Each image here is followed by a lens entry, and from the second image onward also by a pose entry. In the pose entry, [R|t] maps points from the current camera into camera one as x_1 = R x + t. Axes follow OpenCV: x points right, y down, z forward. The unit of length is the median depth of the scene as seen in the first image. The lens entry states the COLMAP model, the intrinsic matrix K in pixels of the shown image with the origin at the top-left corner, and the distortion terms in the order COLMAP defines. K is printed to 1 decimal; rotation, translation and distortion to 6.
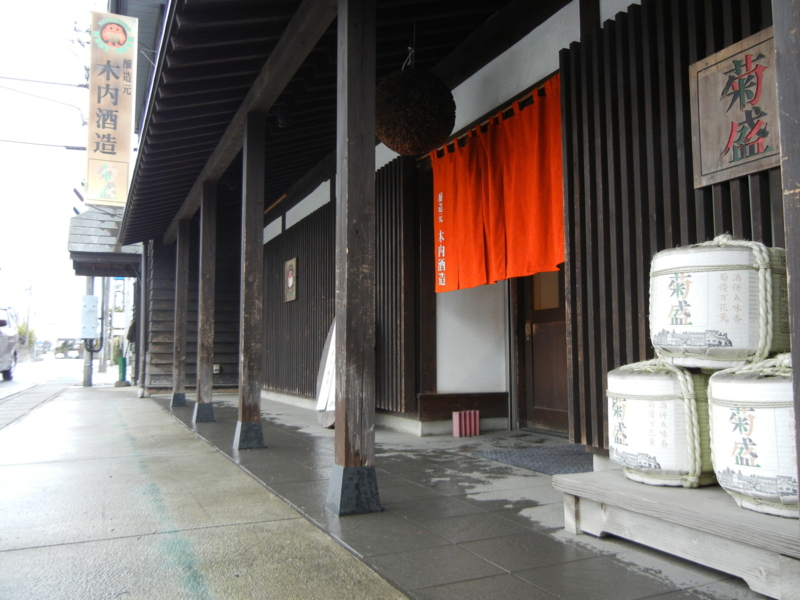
lens RADIAL K [[687.5, 0, 399.7], [0, 687.5, 298.3], [0, 0, 1]] dist [-0.050178, -0.002853]
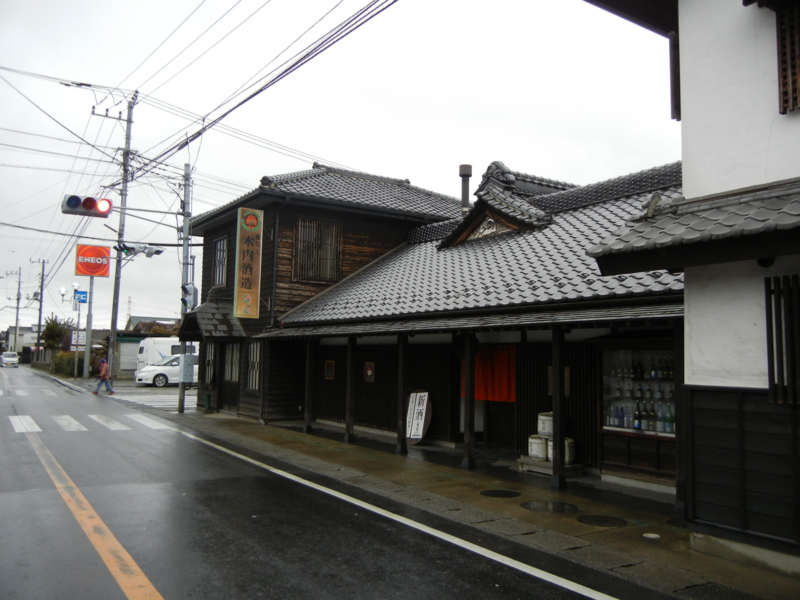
lens RADIAL K [[687.5, 0, 400.9], [0, 687.5, 299.9], [0, 0, 1]] dist [-0.050178, -0.002853]
pose [[0.985259, 0.031907, 0.168070, -0.632128], [-0.032201, 0.999481, -0.000975, -0.367576], [-0.168014, -0.004452, 0.985775, -1.597341]]
